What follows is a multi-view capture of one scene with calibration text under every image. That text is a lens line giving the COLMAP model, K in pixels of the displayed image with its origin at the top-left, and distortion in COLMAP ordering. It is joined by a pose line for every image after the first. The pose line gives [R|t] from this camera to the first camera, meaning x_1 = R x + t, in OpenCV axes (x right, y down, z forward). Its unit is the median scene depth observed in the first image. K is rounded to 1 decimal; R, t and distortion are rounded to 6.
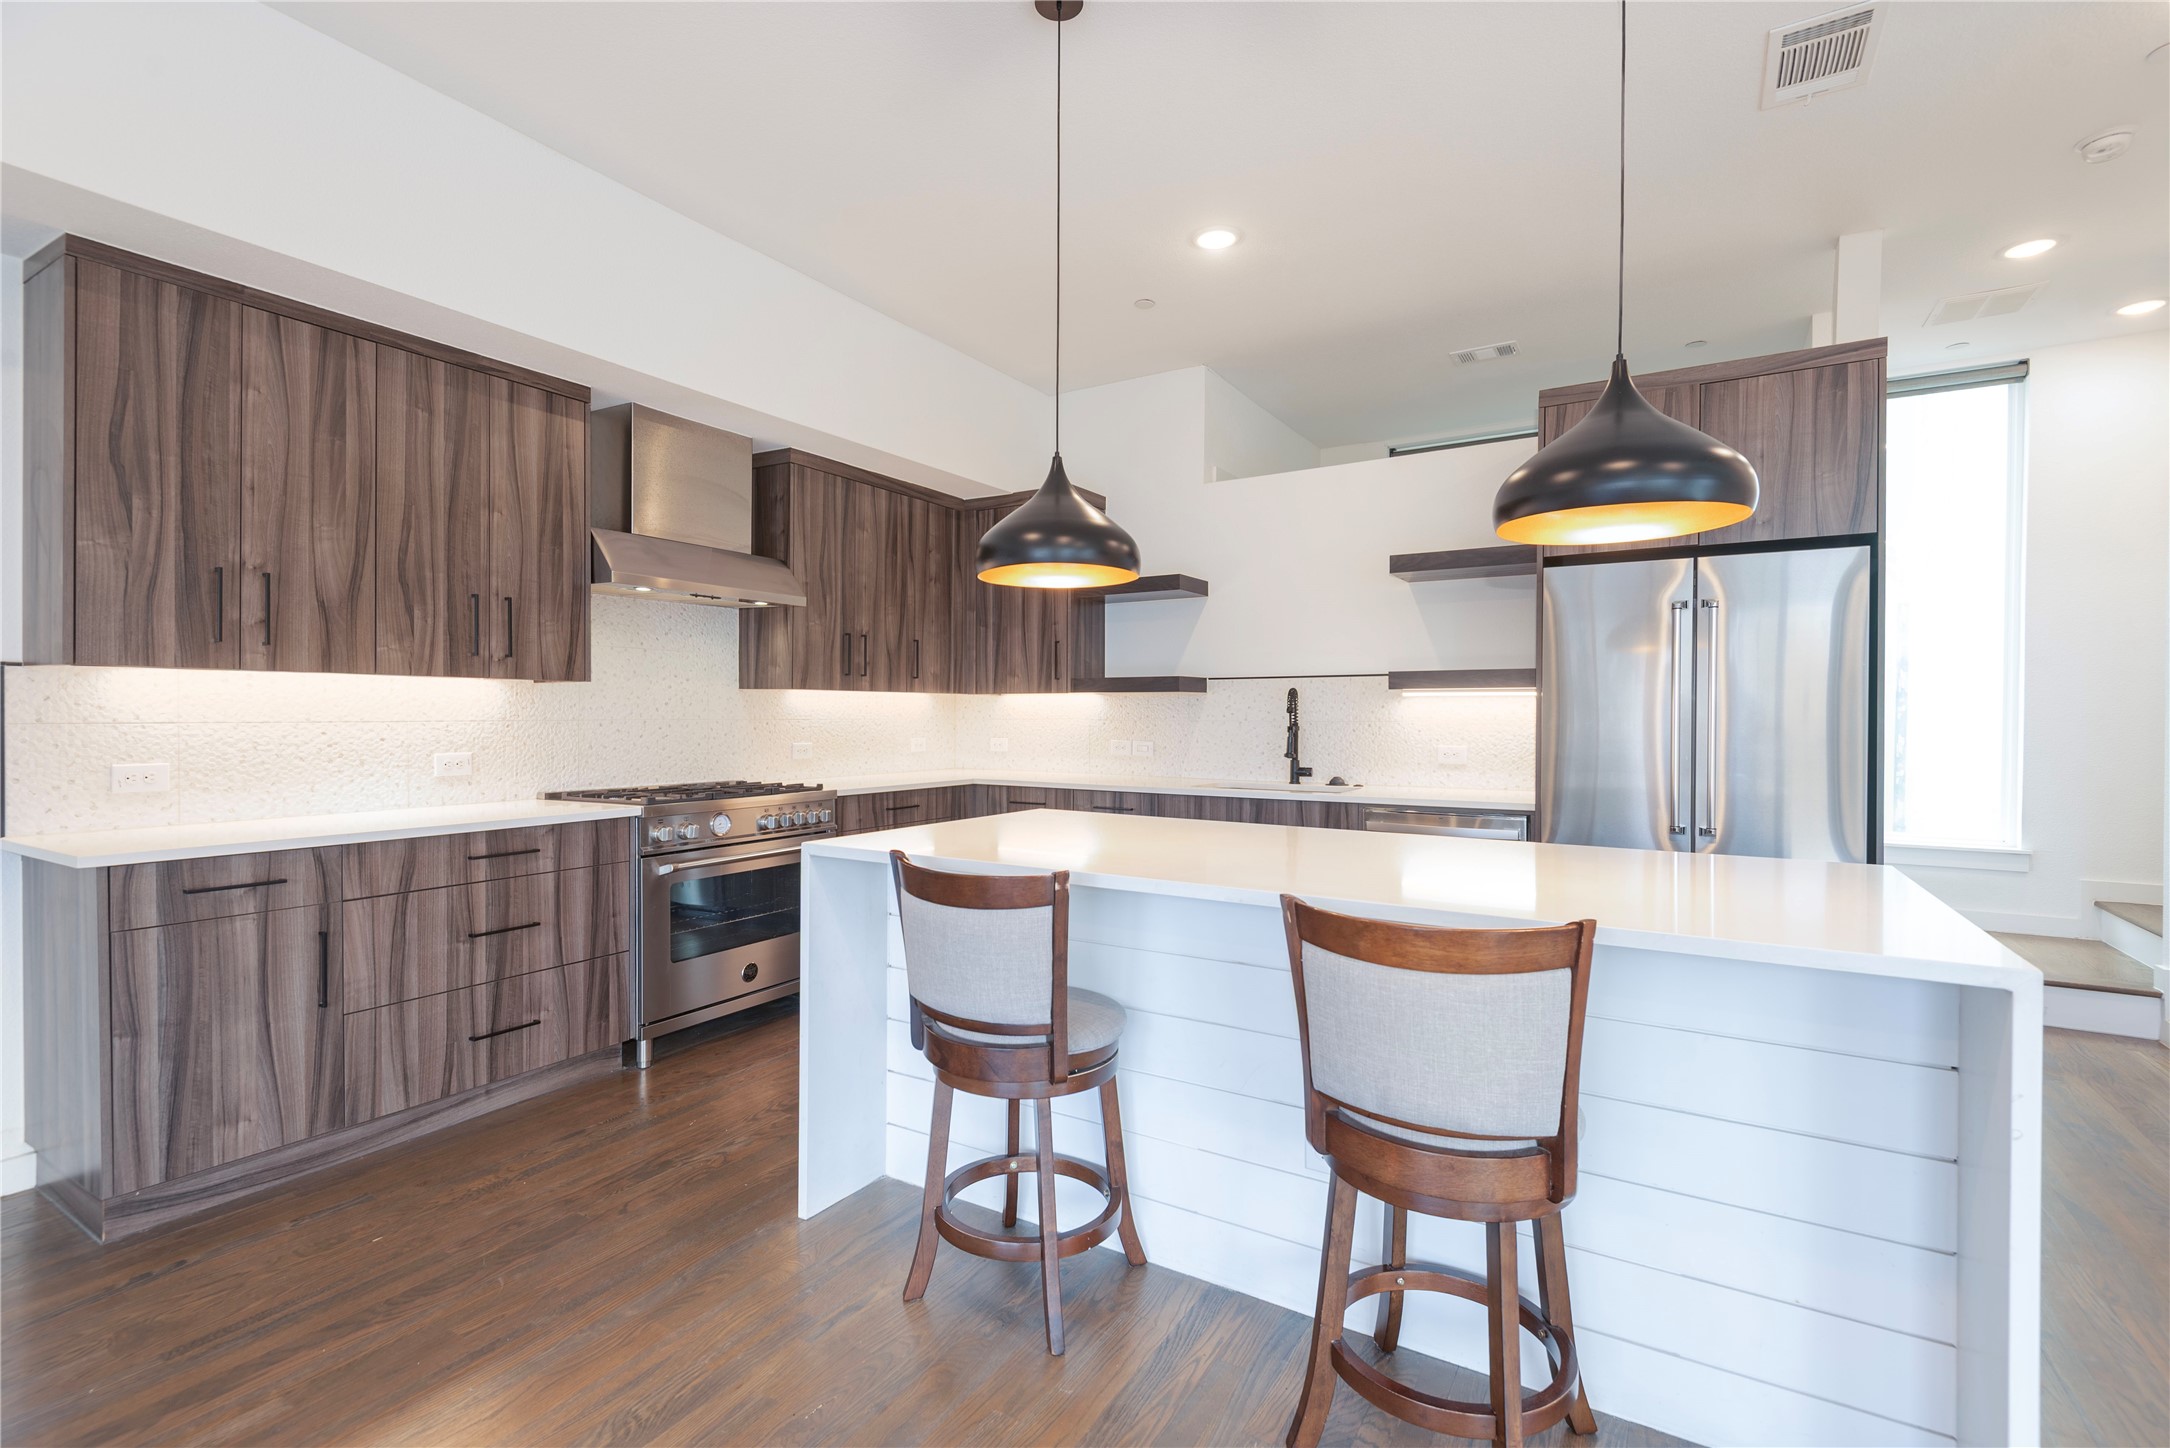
lens RADIAL K [[986.9, 0, 1085.0], [0, 986.9, 724.0], [0, 0, 1]] dist [0.003732, -0.000563]
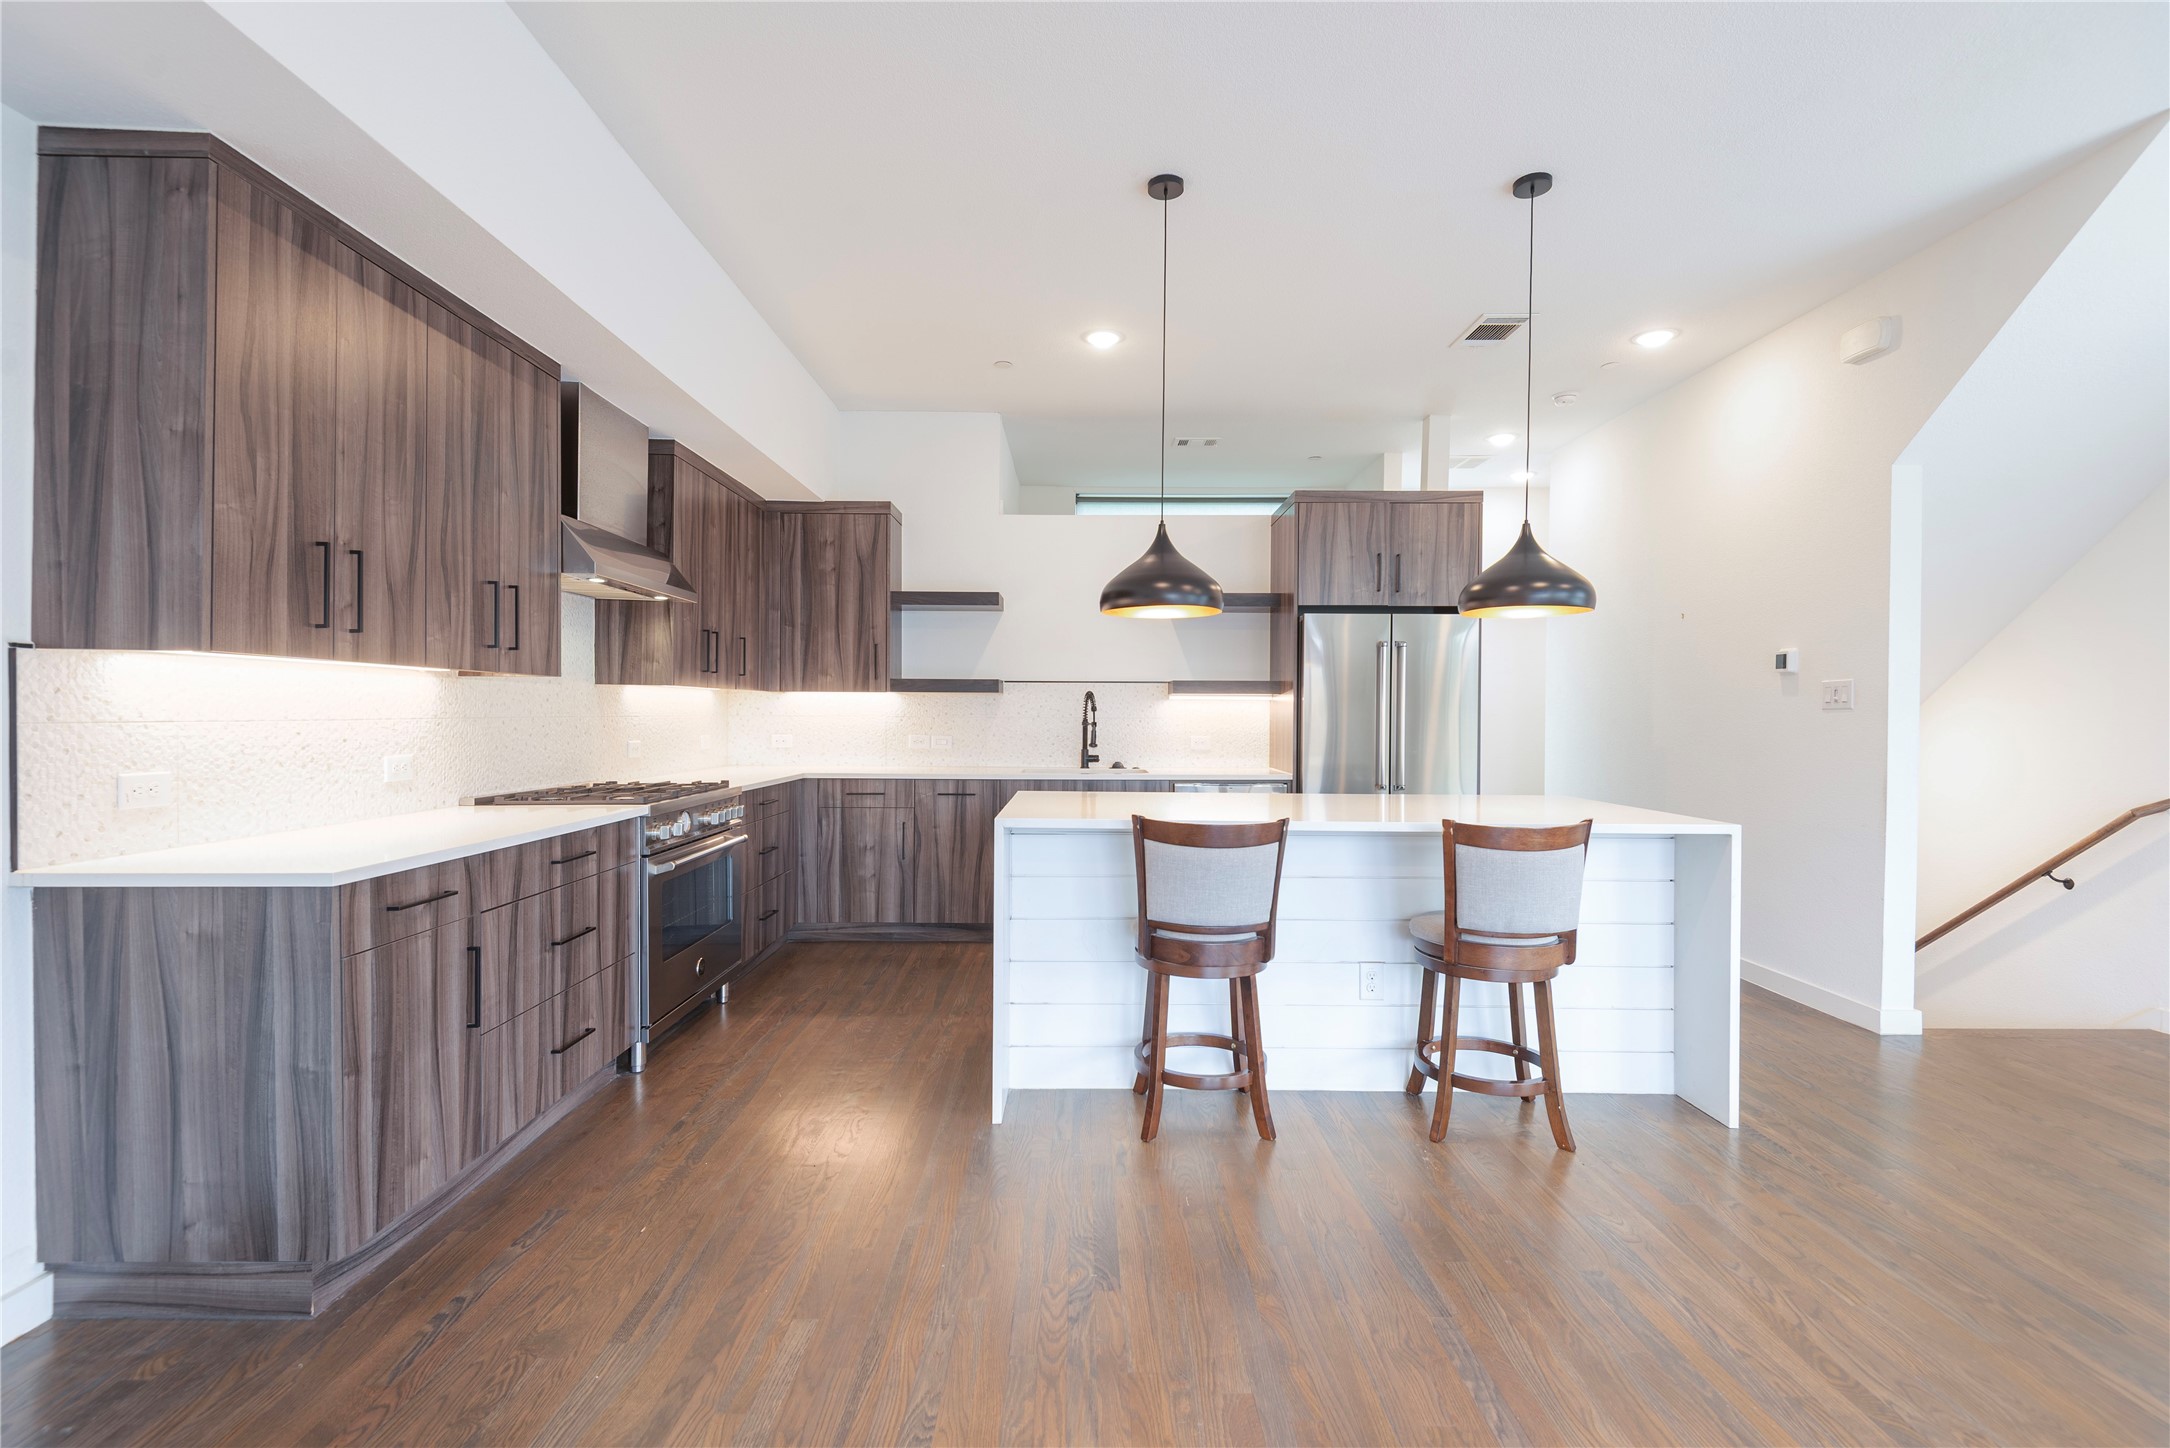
lens RADIAL K [[979.8, 0, 1085.0], [0, 979.8, 724.0], [0, 0, 1]] dist [-0.008268, -0.000045]
pose [[0.848216, -0.003755, 0.529638, -0.661441], [0.001461, 0.999988, 0.004750, -0.001669], [-0.529649, -0.003256, 0.848211, -0.067182]]
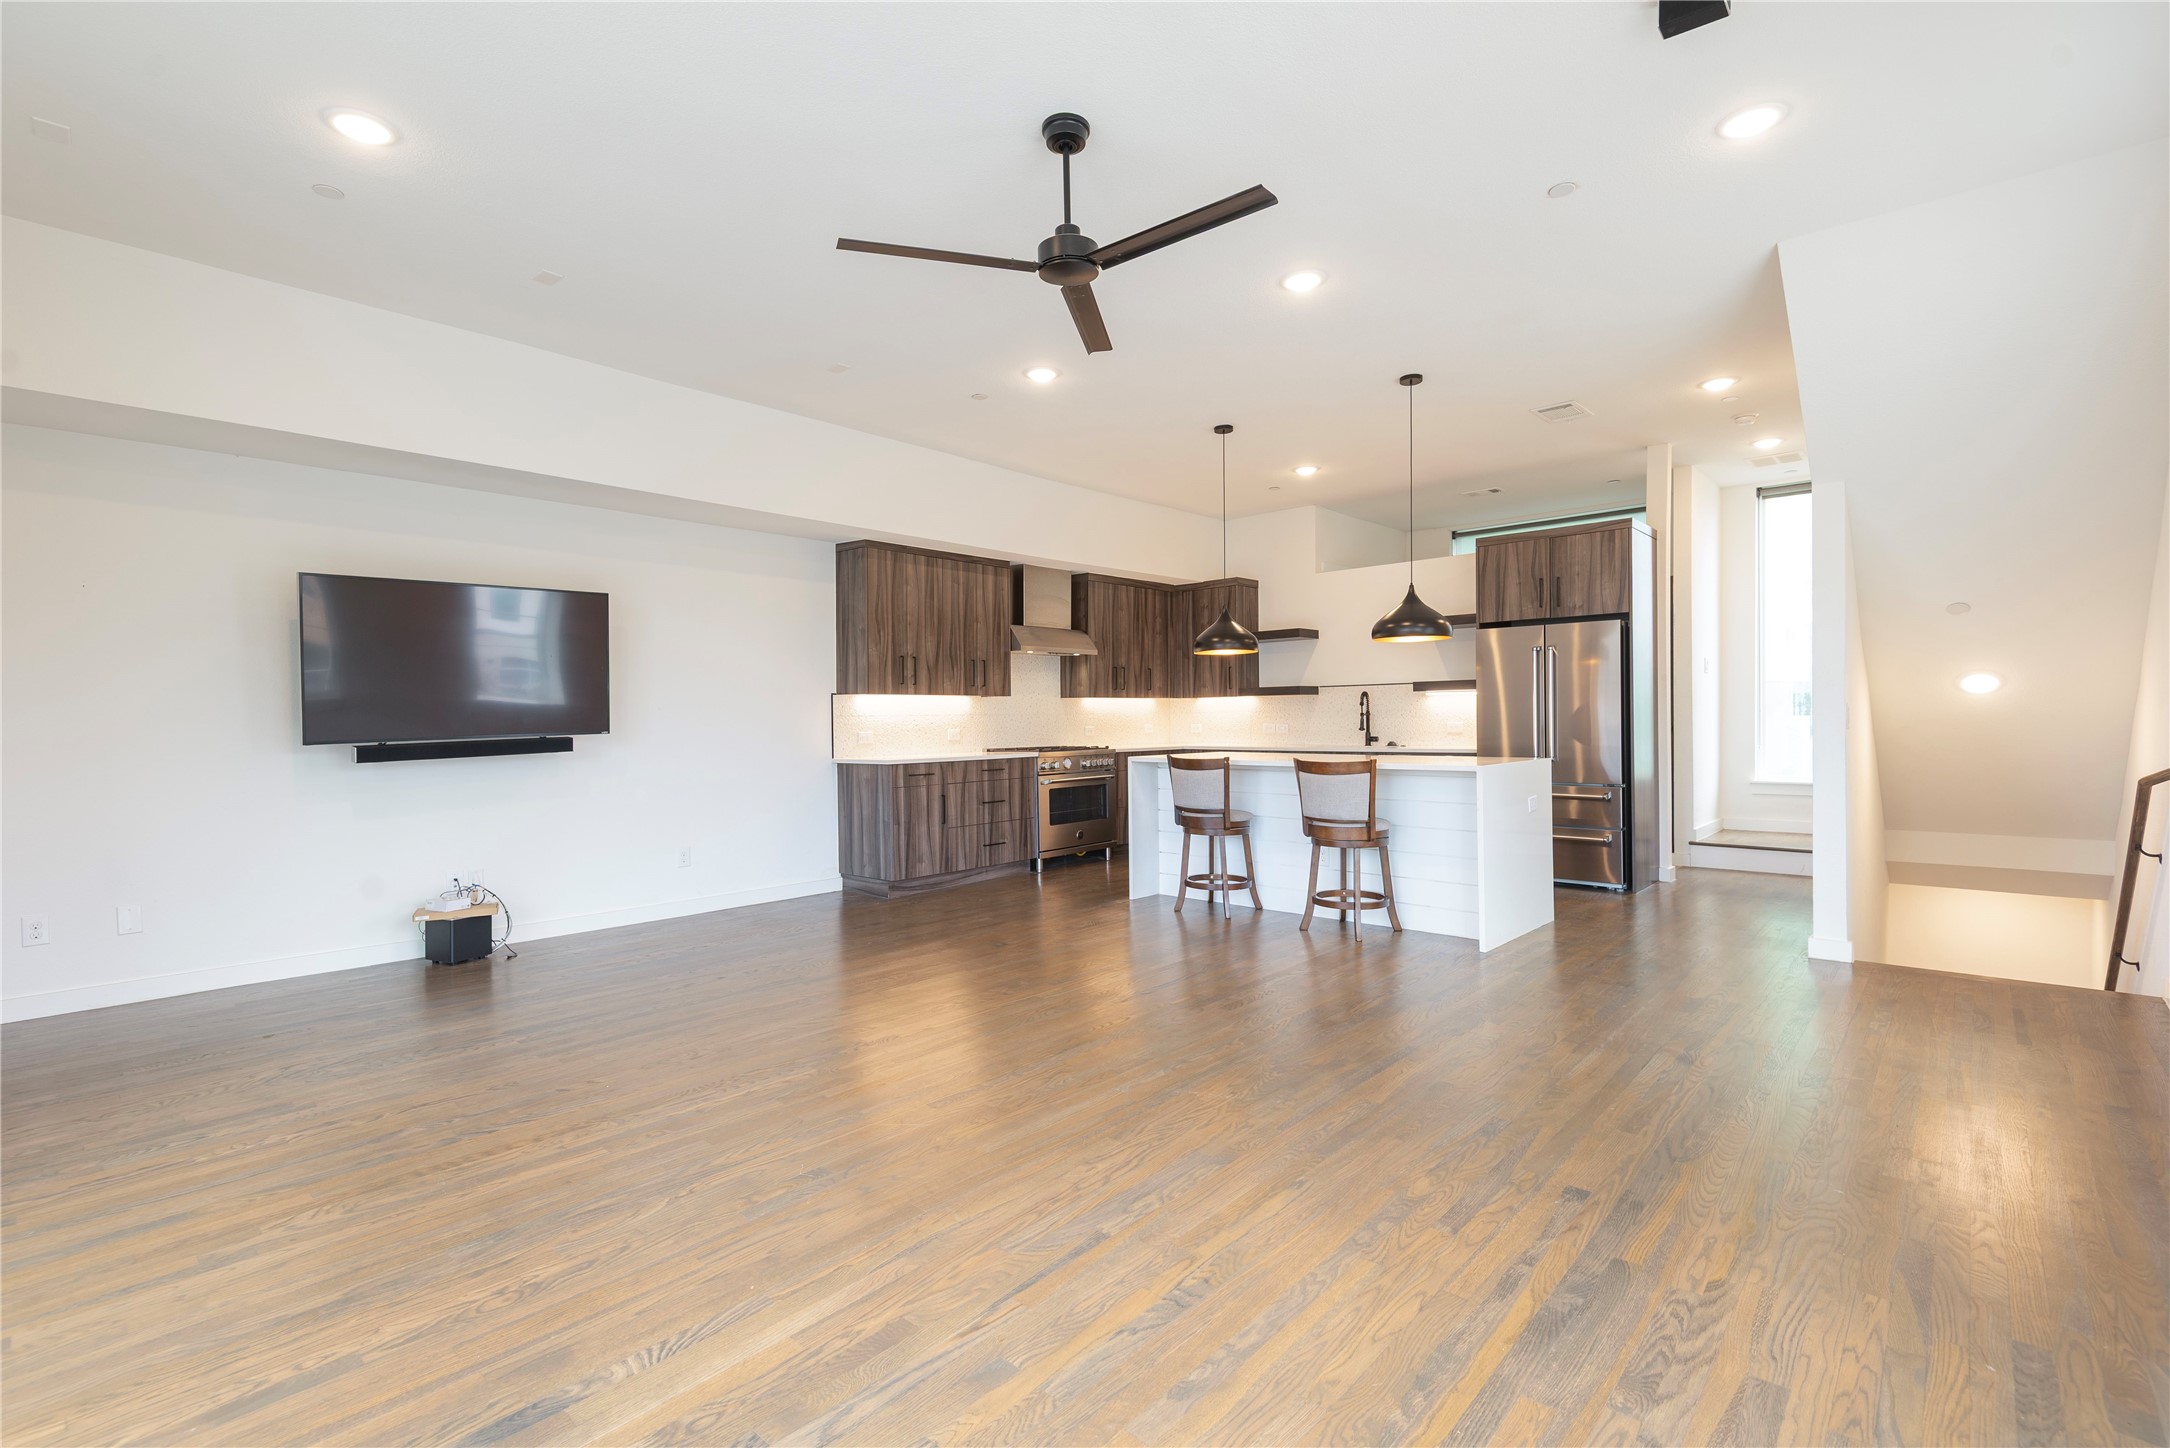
lens RADIAL K [[986.9, 0, 1085.0], [0, 986.9, 724.0], [0, 0, 1]] dist [0.003732, -0.000563]
pose [[0.982720, -0.014246, -0.184550, 0.067483], [0.013634, 0.999897, -0.004585, 0.035328], [0.184596, 0.001990, 0.982812, -1.278733]]
